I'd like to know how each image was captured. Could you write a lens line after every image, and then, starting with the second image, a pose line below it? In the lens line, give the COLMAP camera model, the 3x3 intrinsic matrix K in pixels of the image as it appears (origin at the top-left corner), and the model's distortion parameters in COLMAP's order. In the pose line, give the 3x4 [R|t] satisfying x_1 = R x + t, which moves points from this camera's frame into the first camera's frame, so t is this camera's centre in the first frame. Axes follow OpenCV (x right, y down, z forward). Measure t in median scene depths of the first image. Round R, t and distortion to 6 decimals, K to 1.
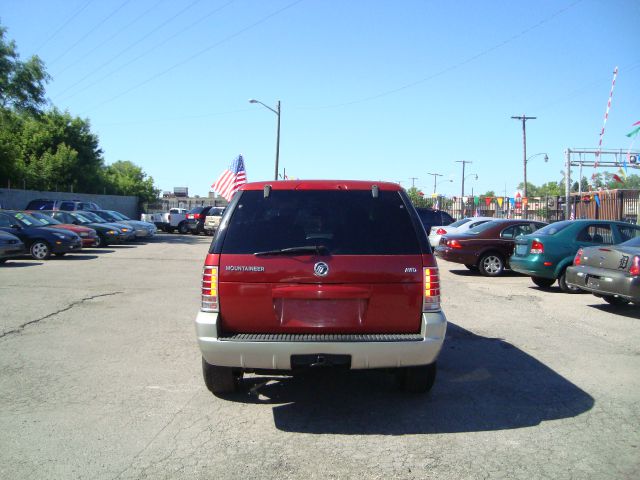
lens RADIAL K [[613.5, 0, 316.9], [0, 613.5, 236.0], [0, 0, 1]] dist [-0.226104, 0.256730]
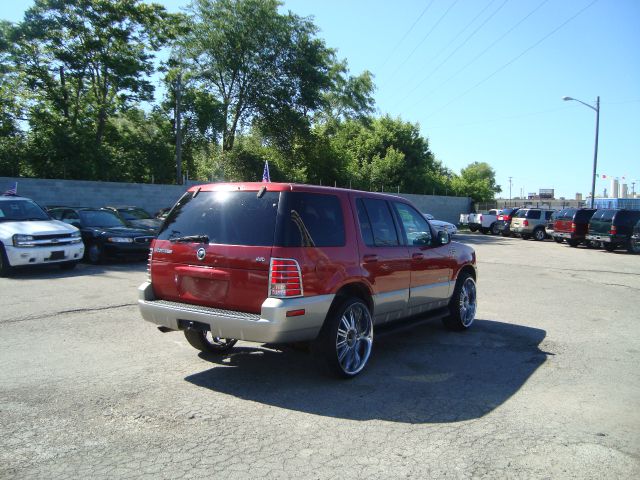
lens RADIAL K [[613.5, 0, 316.9], [0, 613.5, 236.0], [0, 0, 1]] dist [-0.226104, 0.256730]
pose [[0.820604, 0.034190, -0.570474, 0.248090], [-0.035167, 0.999338, 0.009307, -0.000992], [0.570415, 0.012424, 0.821263, 0.028734]]
